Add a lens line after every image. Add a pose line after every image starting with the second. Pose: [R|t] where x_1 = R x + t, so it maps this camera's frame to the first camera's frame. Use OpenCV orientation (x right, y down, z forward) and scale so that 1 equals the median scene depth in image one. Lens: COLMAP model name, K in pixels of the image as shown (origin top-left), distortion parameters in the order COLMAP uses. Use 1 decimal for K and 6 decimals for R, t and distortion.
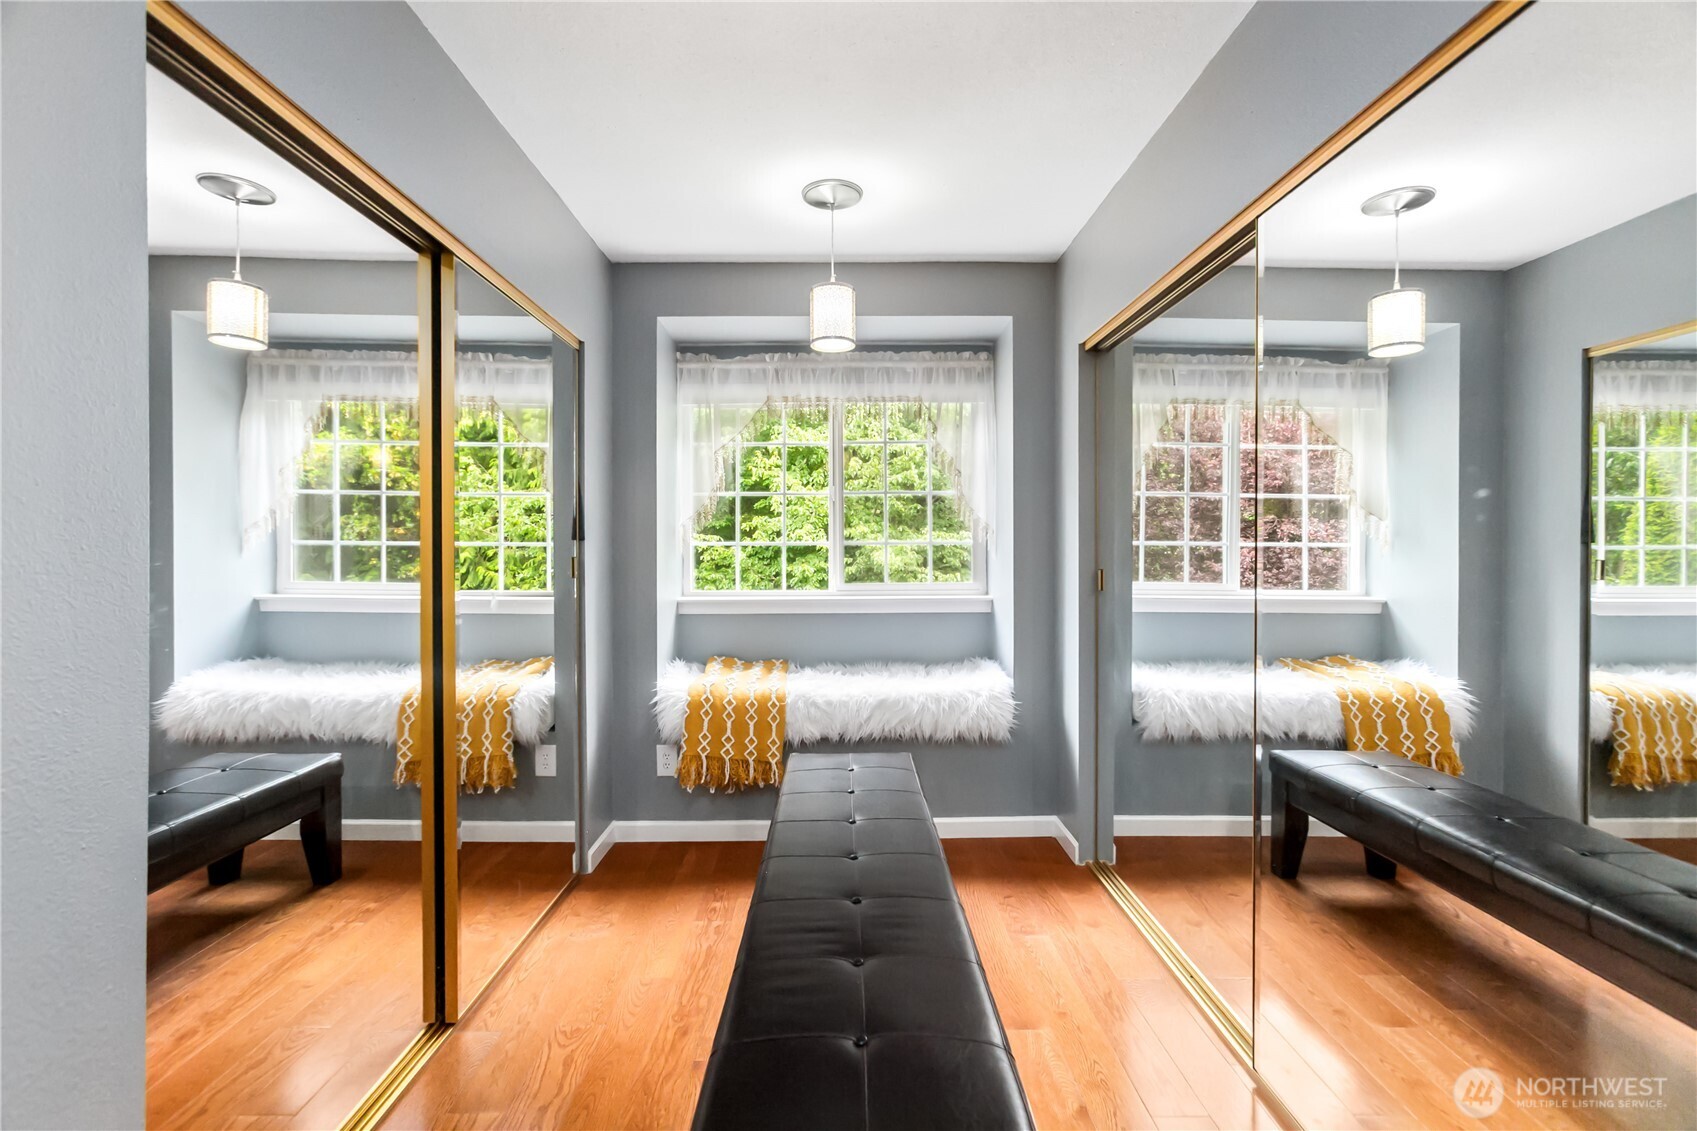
lens RADIAL K [[755.6, 0, 854.1], [0, 755.6, 559.7], [0, 0, 1]] dist [-0.000796, 0.002473]
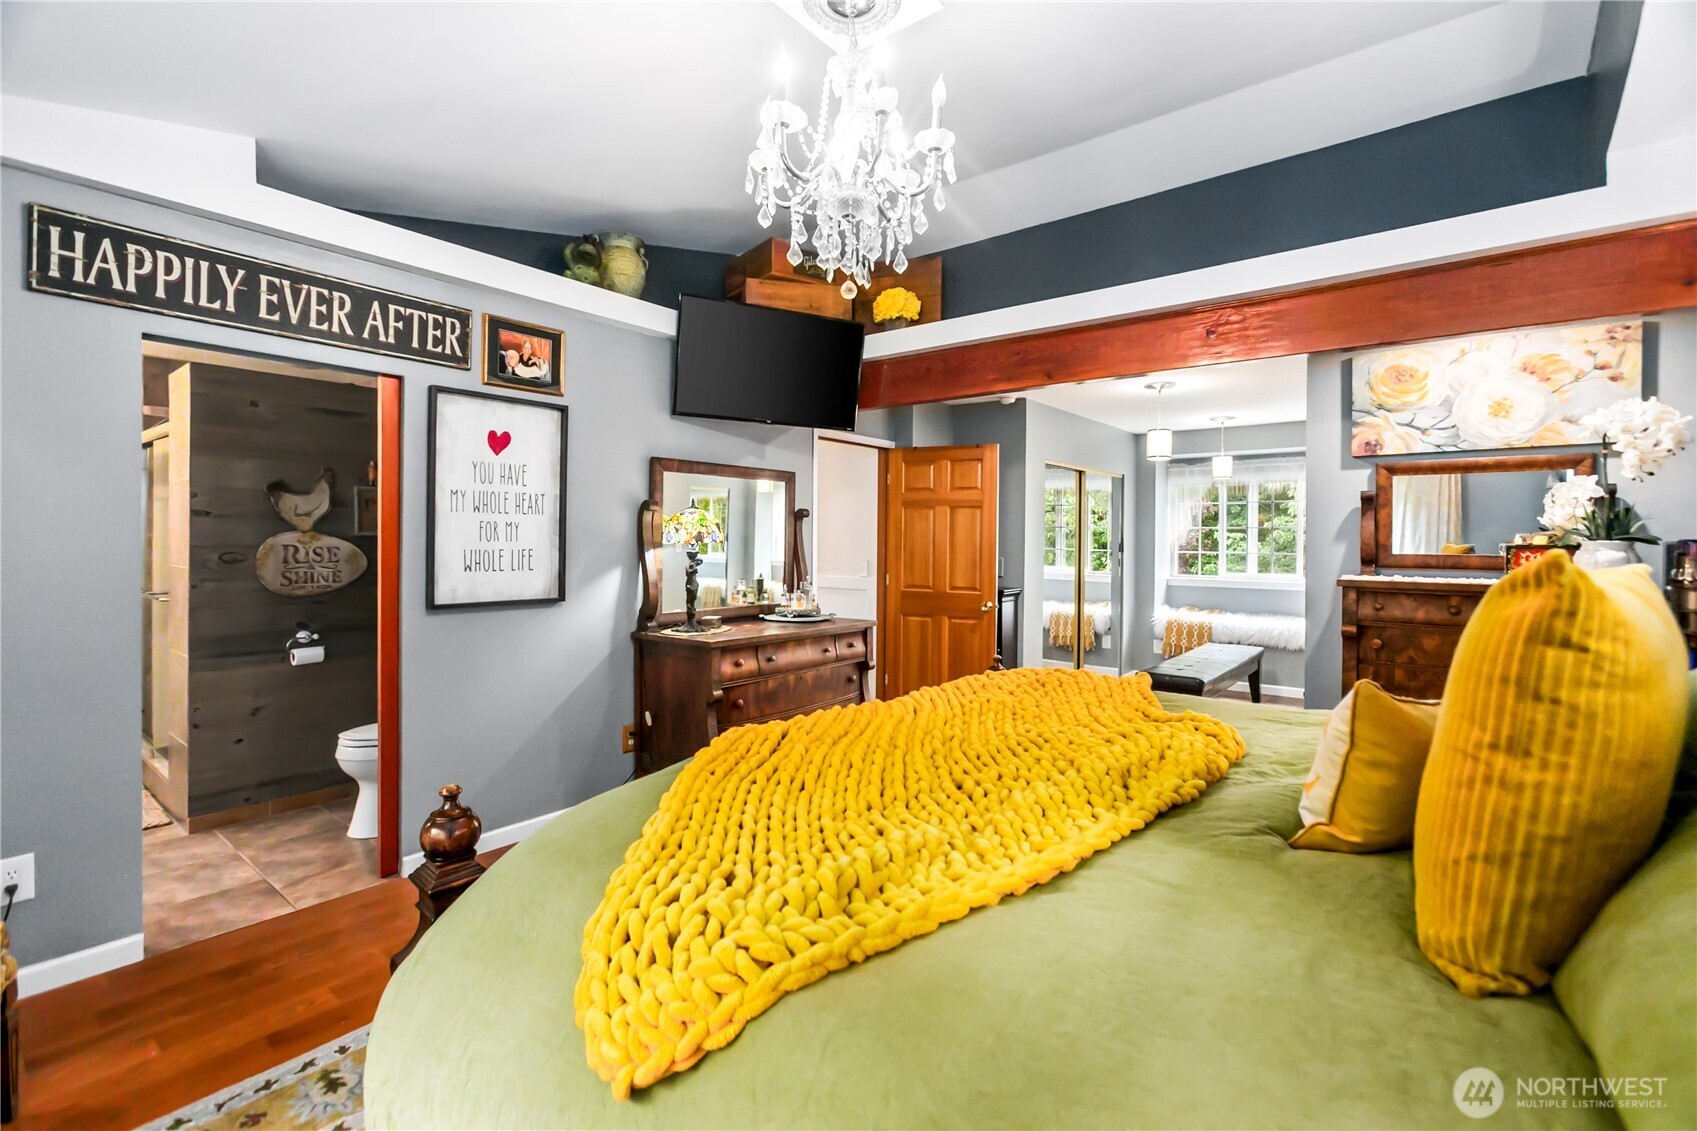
lens RADIAL K [[755.6, 0, 867.7], [0, 755.6, 538.4], [0, 0, 1]] dist [-0.000796, 0.002473]
pose [[0.777295, 0.009623, -0.629063, 0.502615], [-0.014703, 0.999888, -0.002872, -0.045540], [0.628964, 0.011481, 0.777349, -1.332728]]
